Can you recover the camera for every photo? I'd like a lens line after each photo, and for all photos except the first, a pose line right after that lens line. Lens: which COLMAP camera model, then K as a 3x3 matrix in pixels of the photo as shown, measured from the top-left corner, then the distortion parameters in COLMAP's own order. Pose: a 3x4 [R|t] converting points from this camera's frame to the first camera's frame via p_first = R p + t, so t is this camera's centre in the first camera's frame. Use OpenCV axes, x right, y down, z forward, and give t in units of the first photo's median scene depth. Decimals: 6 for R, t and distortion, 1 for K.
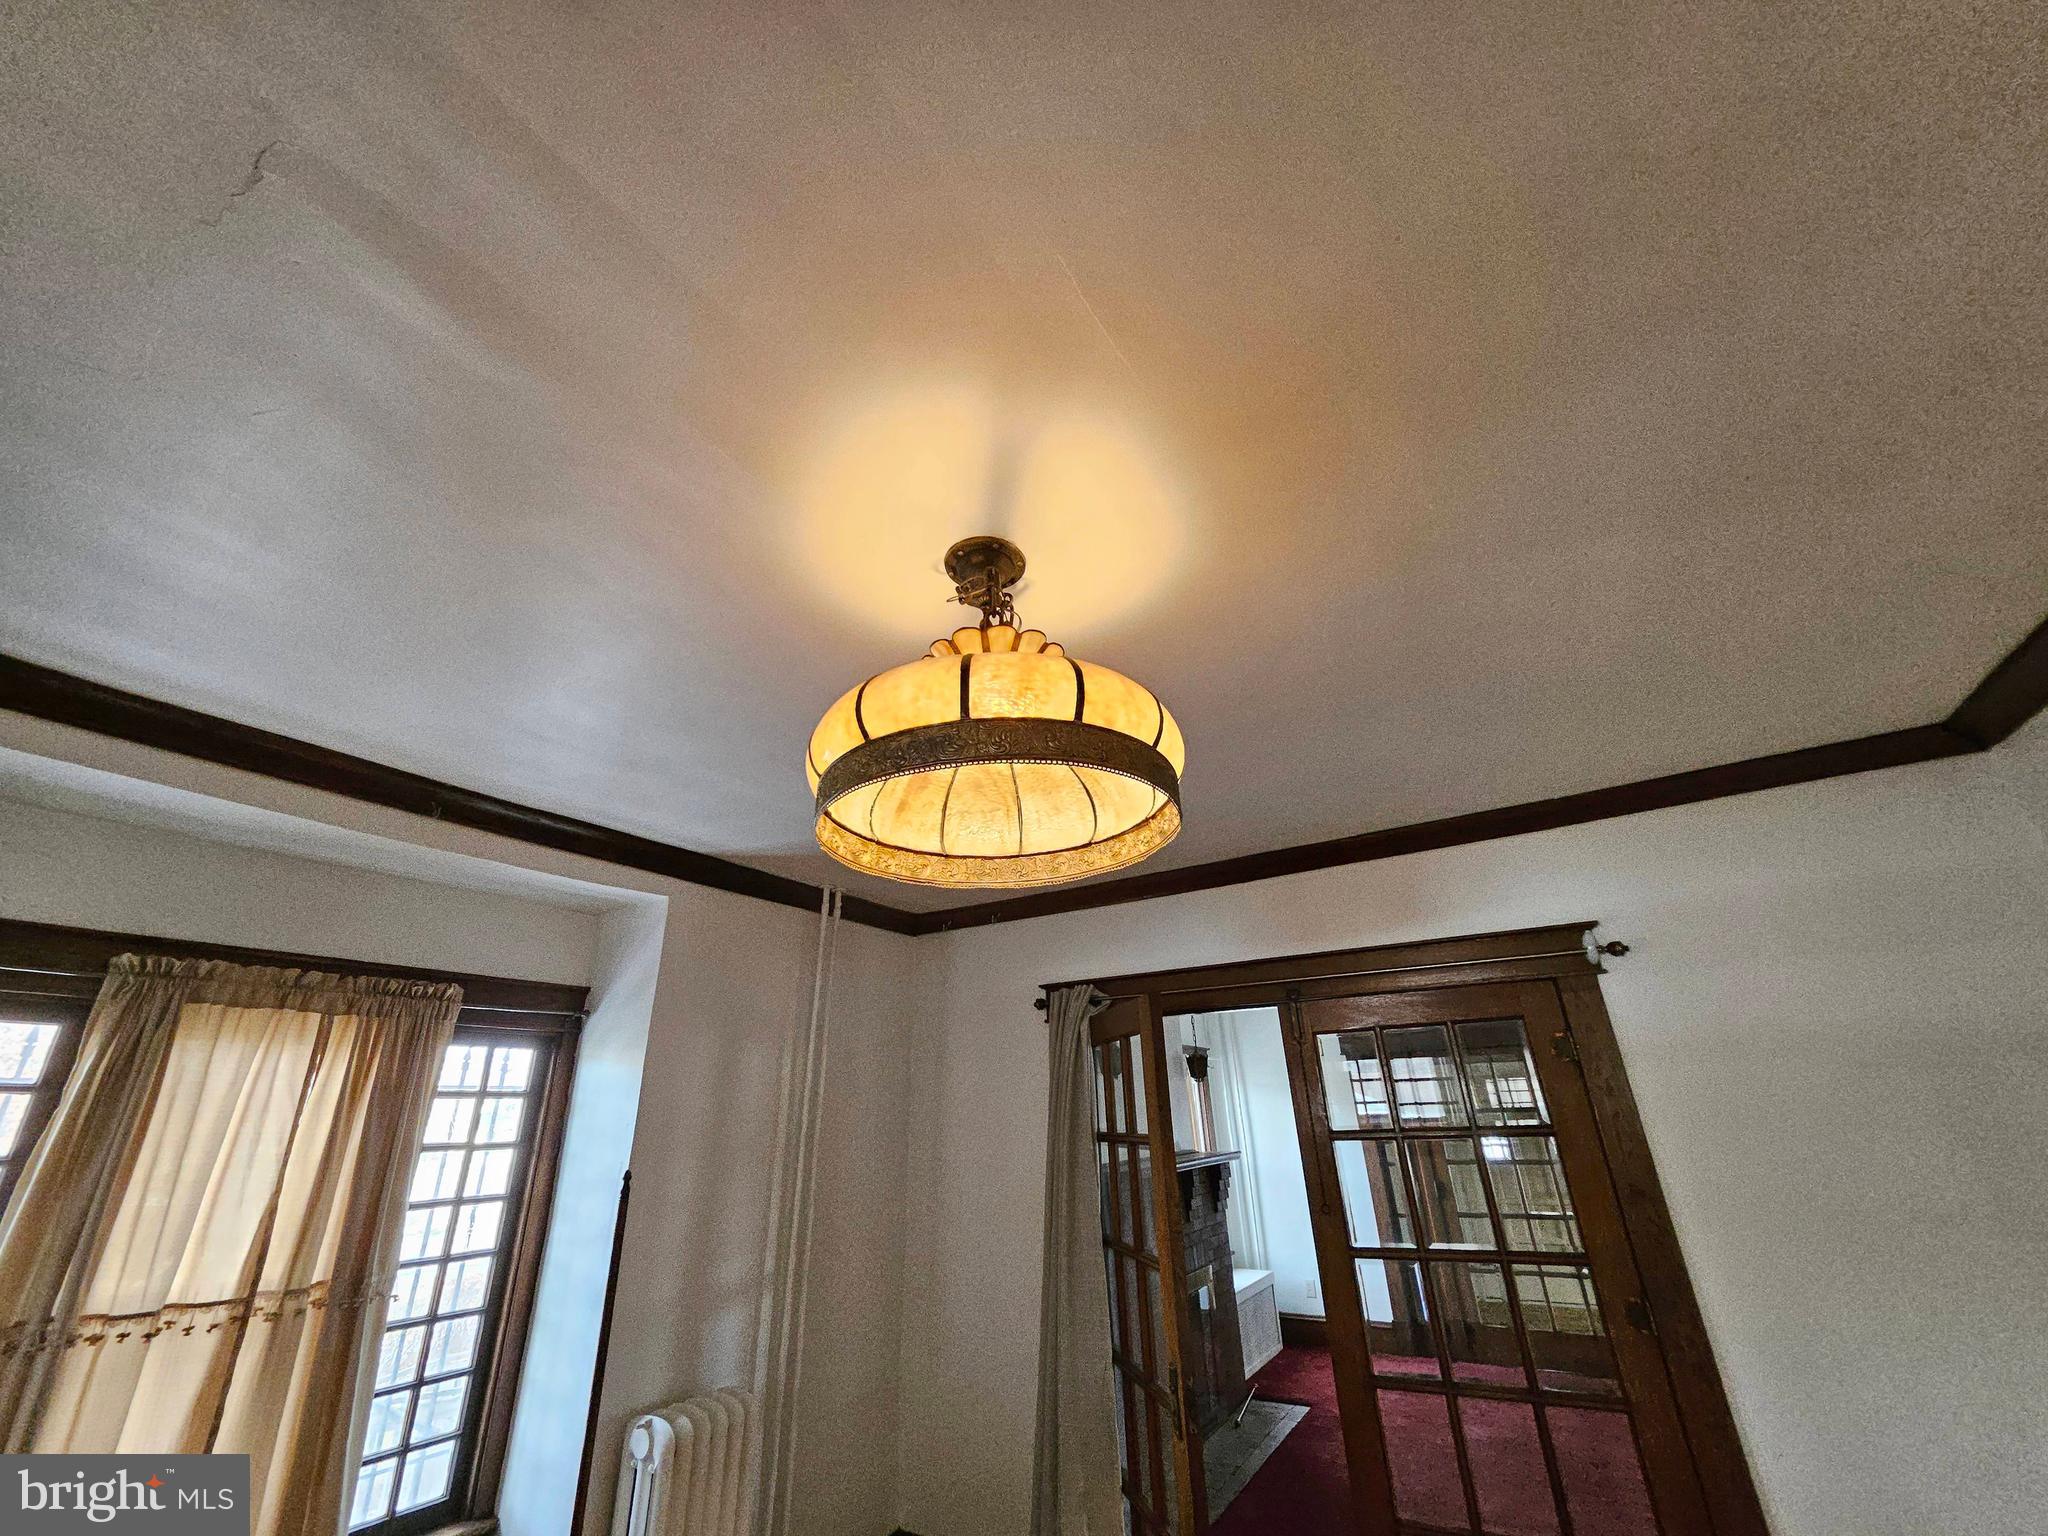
lens RADIAL K [[806.3, 0, 1024.0], [0, 806.3, 768.0], [0, 0, 1]] dist [0.009352, -0.004158]
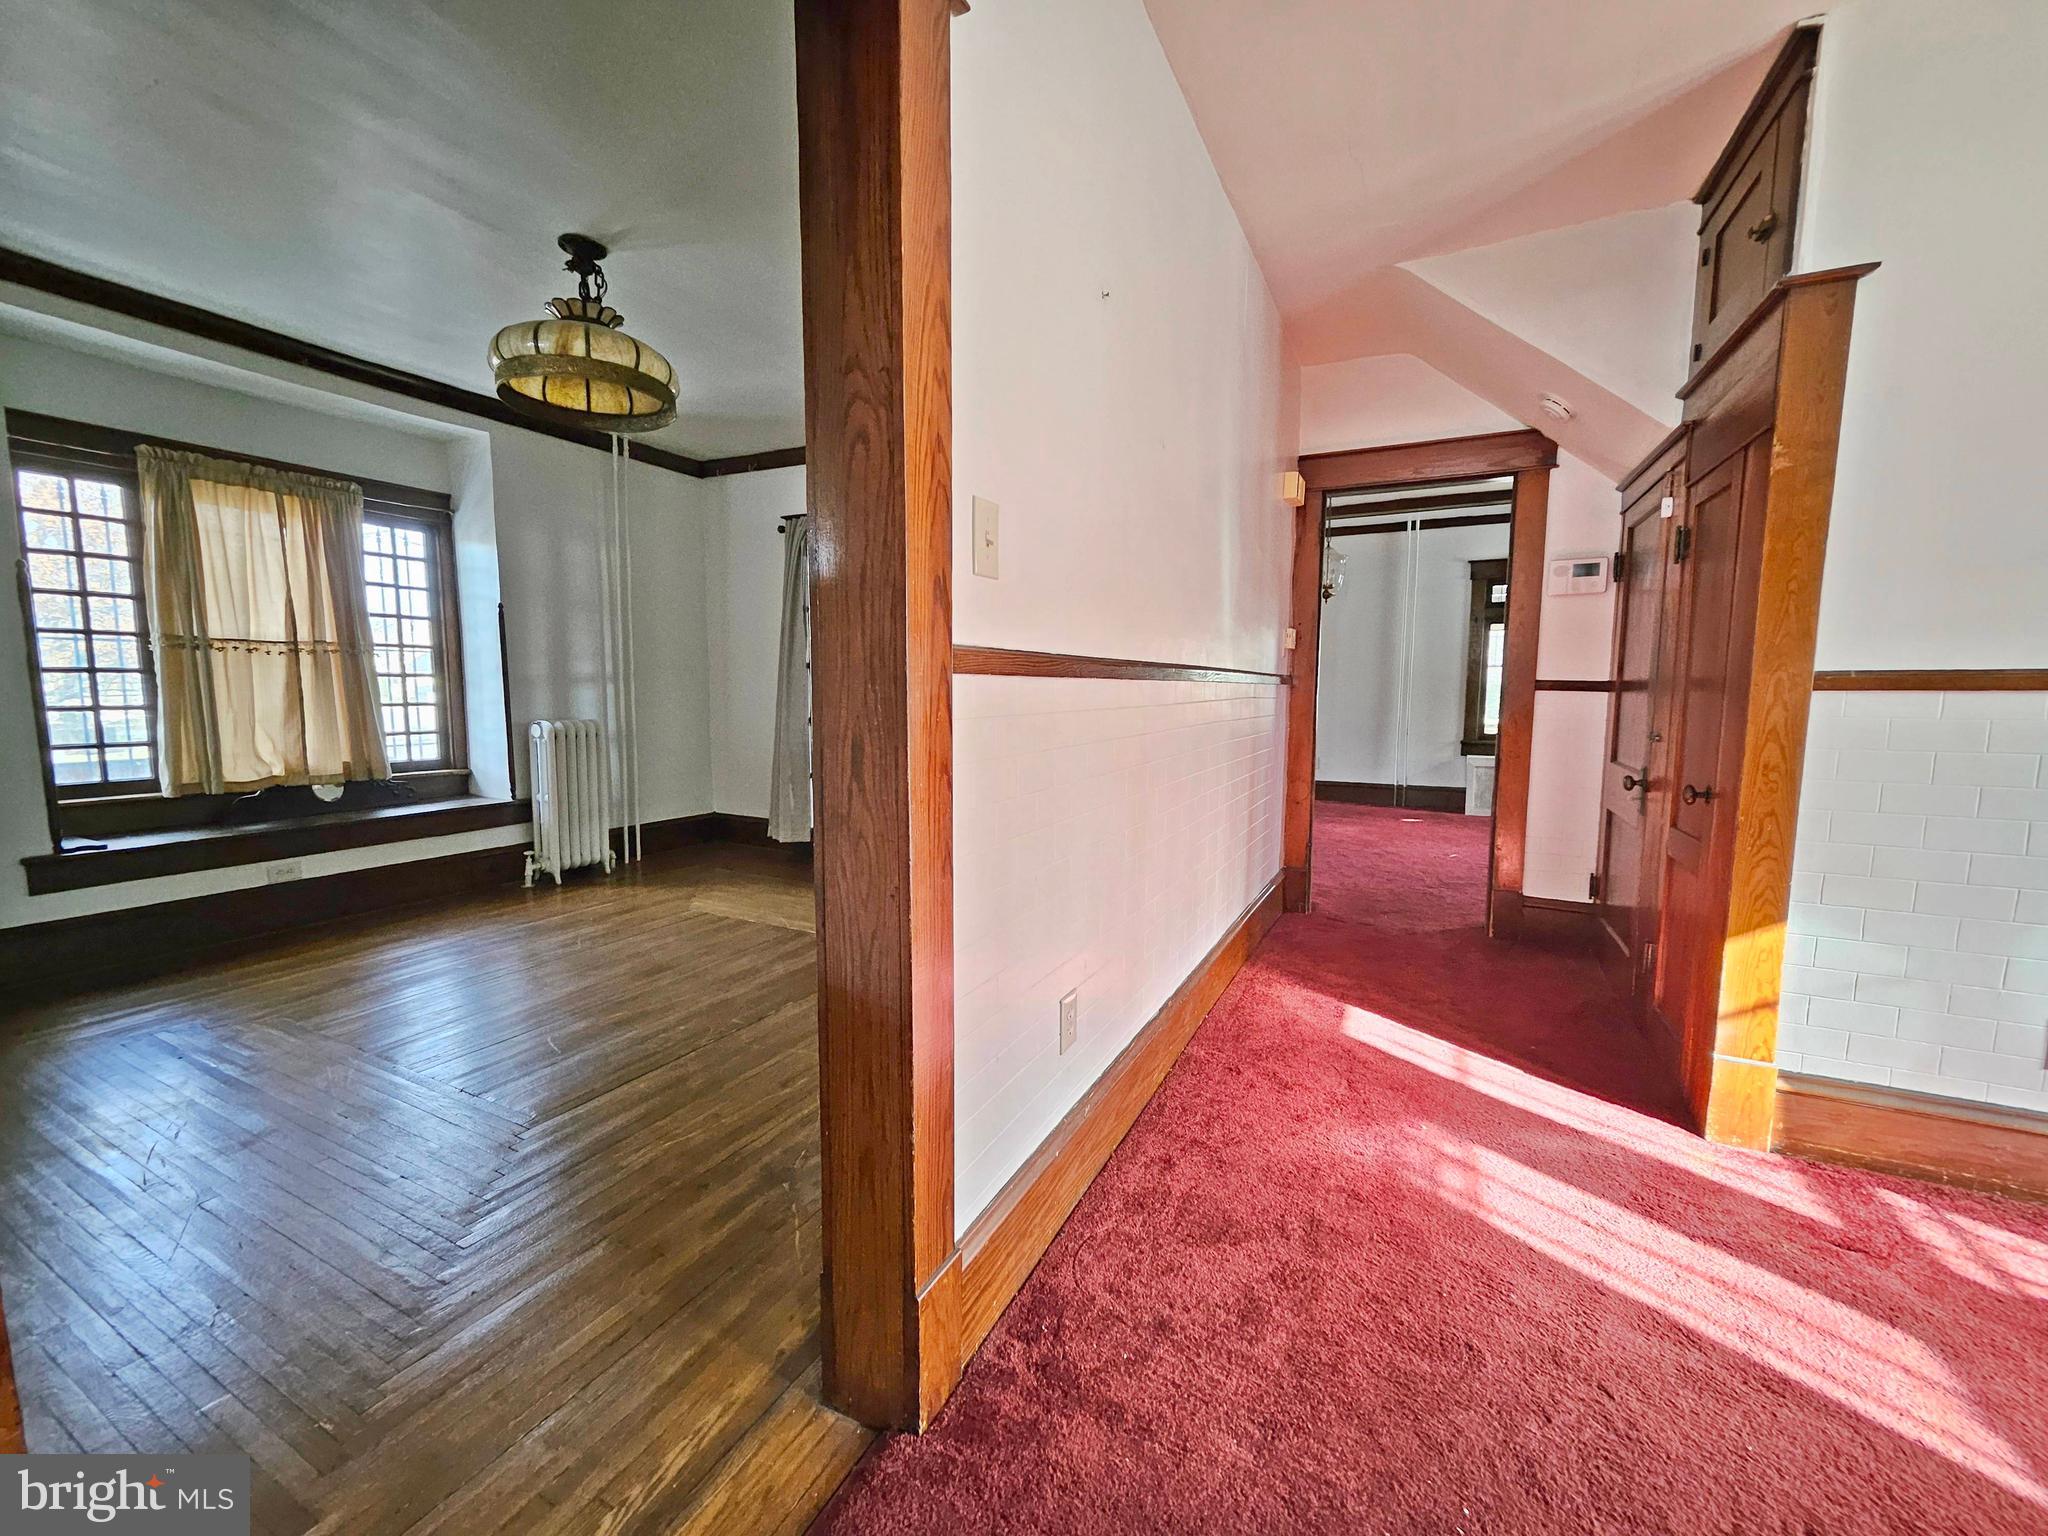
lens RADIAL K [[806.3, 0, 1024.0], [0, 806.3, 768.0], [0, 0, 1]] dist [0.009352, -0.004158]
pose [[0.996056, 0.027756, 0.084275, 0.513747], [-0.065365, 0.871833, 0.485421, -0.106276], [-0.060000, -0.489015, 0.870209, -0.776165]]
